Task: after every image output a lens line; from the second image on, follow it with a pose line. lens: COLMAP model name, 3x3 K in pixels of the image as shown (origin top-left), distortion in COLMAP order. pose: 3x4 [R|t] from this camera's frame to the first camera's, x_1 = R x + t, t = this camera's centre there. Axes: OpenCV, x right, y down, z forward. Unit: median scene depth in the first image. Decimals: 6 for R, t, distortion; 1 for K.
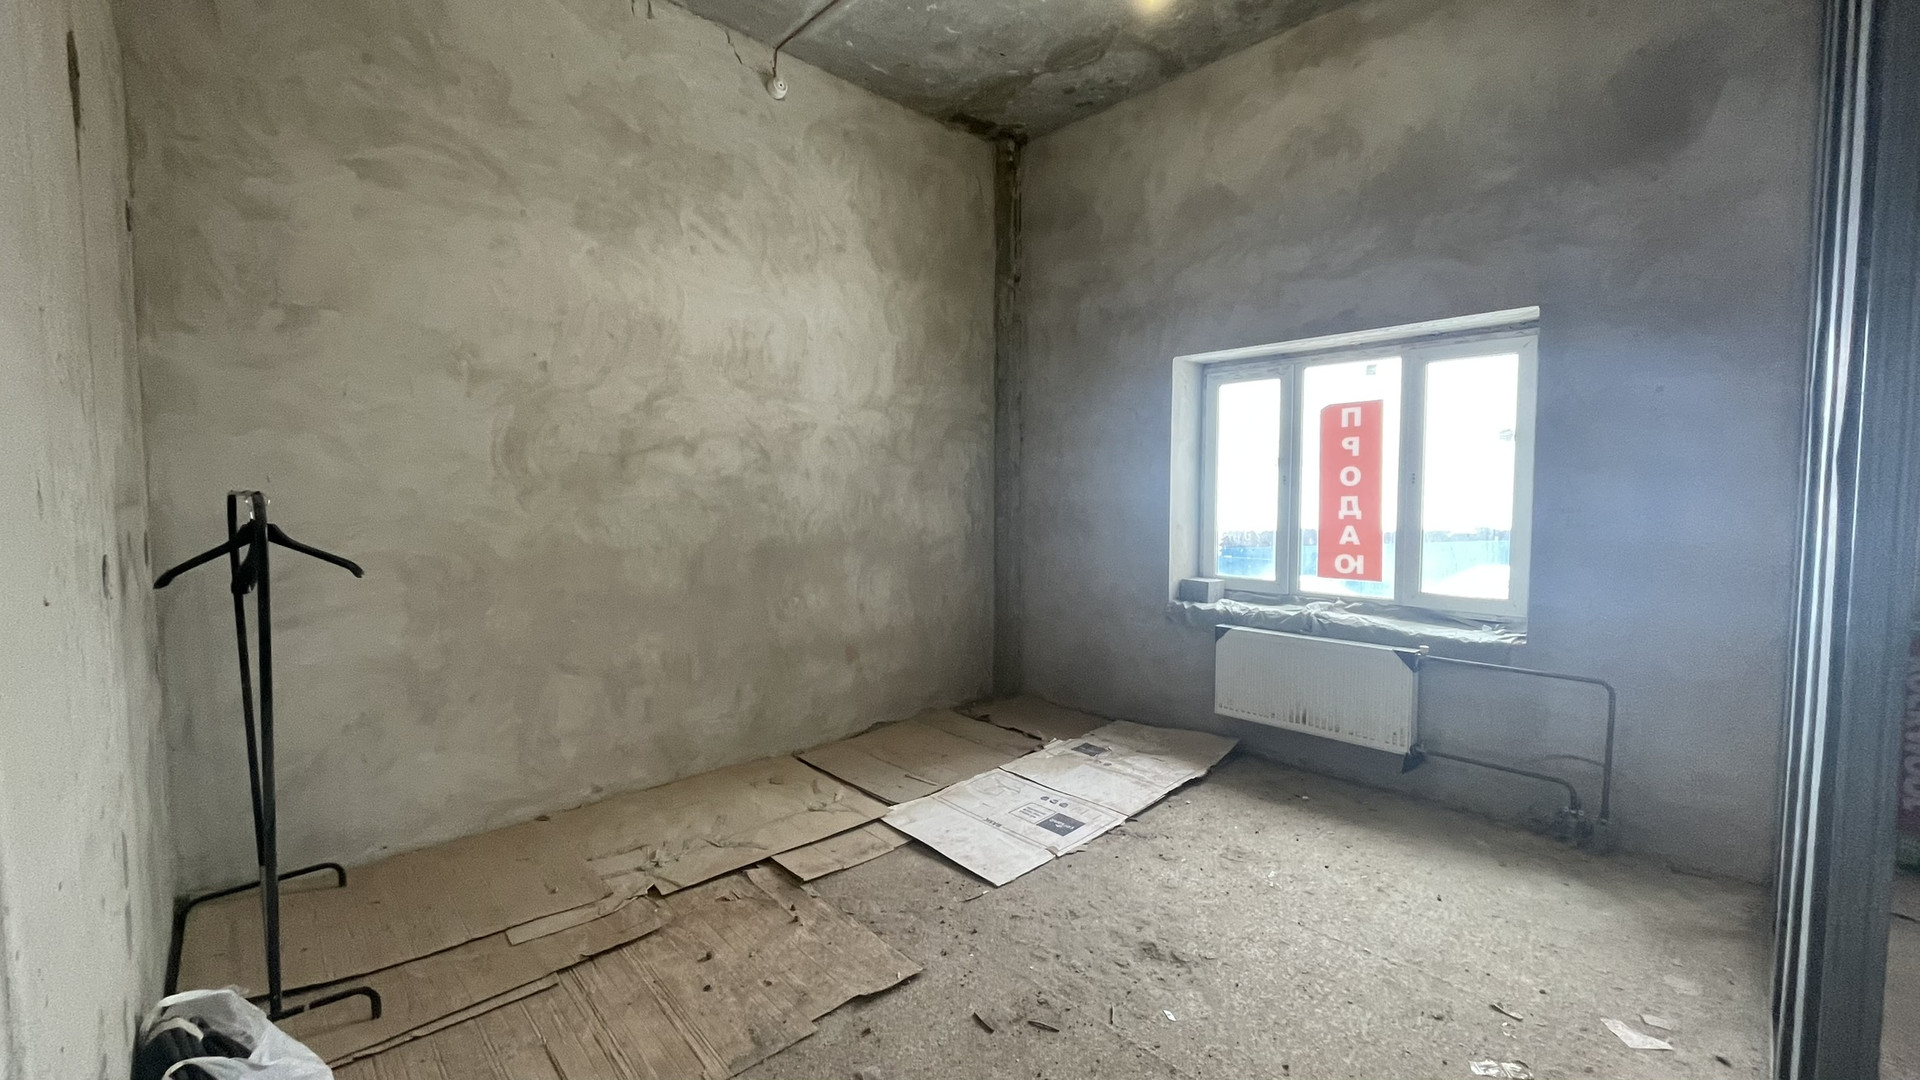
lens RADIAL K [[784.9, 0, 975.1], [0, 784.9, 530.8], [0, 0, 1]] dist [0.001145, -0.000163]
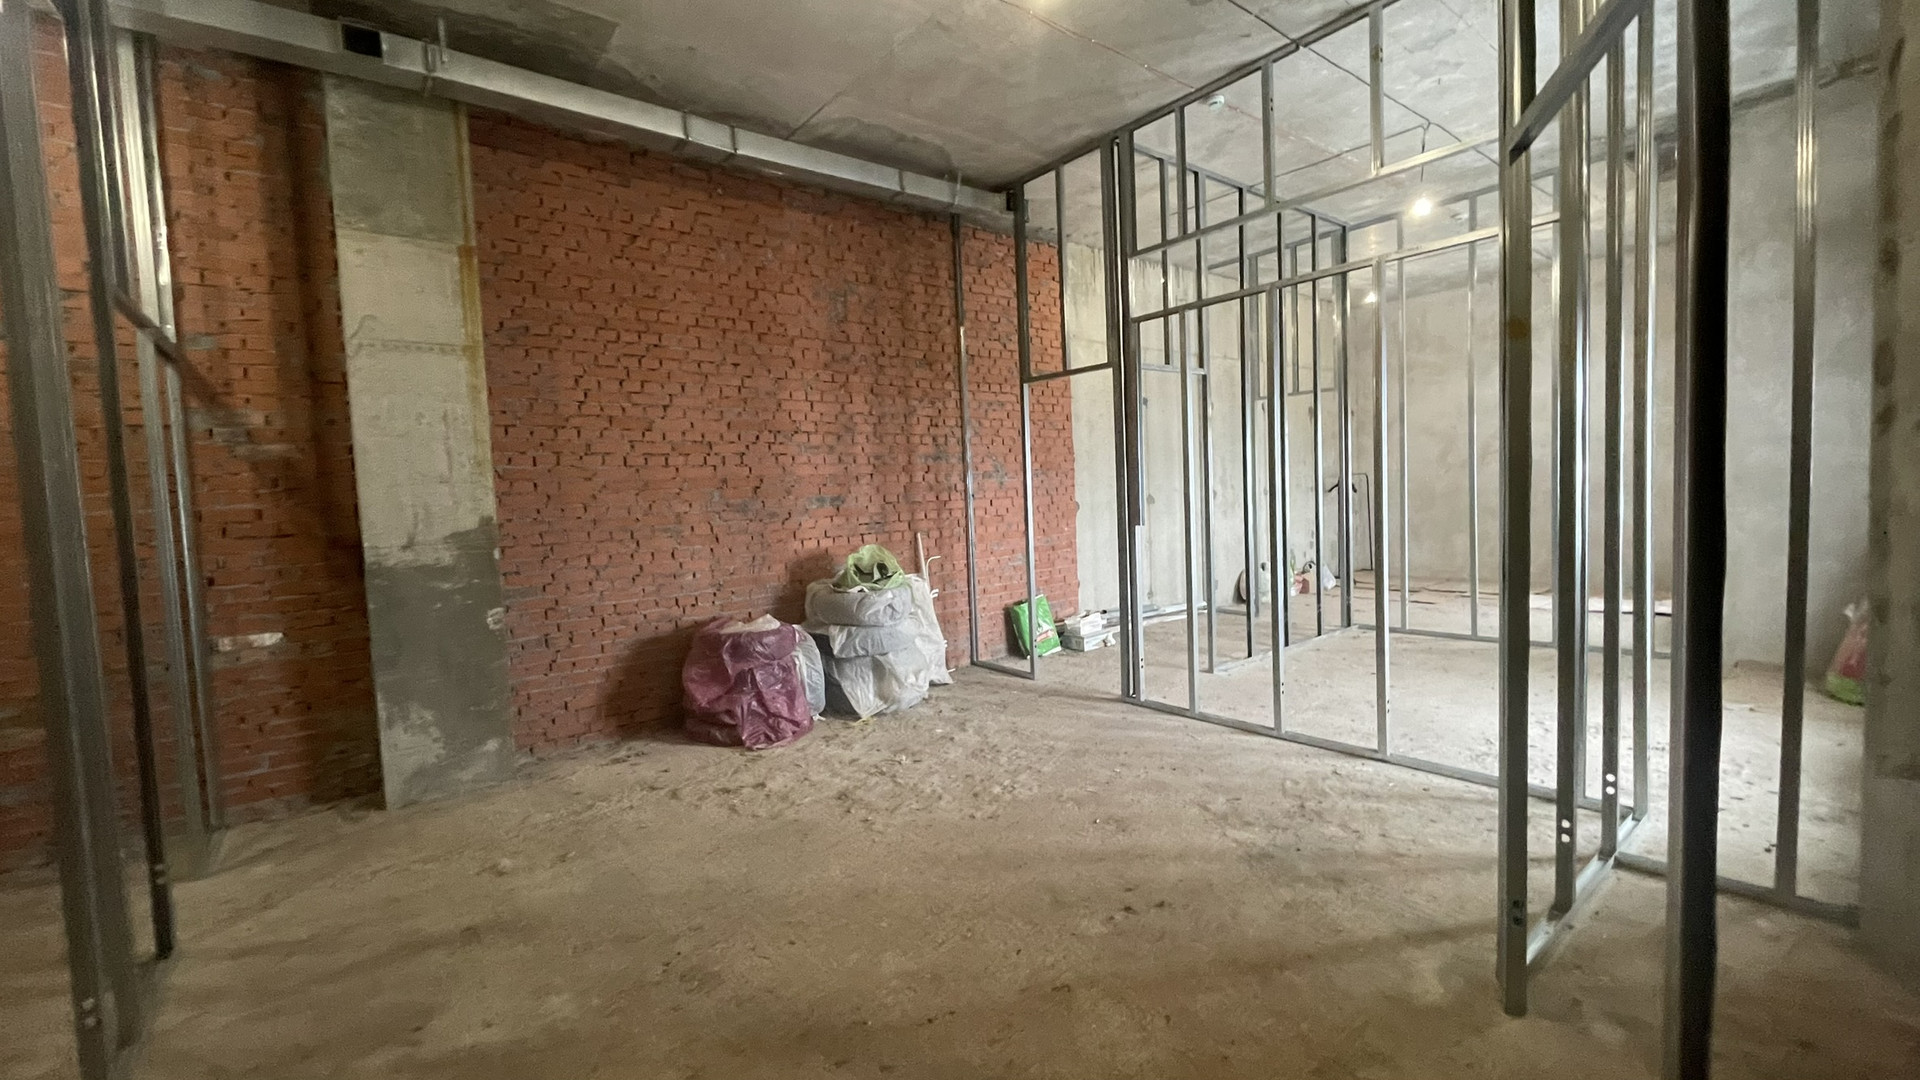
lens RADIAL K [[784.9, 0, 957.0], [0, 784.9, 551.2], [0, 0, 1]] dist [0.001145, -0.000163]
pose [[-0.082707, 0.054122, -0.995103, 0.137561], [-0.005281, 0.998486, 0.054745, 0.005716], [0.996560, 0.009783, -0.082296, -0.033884]]
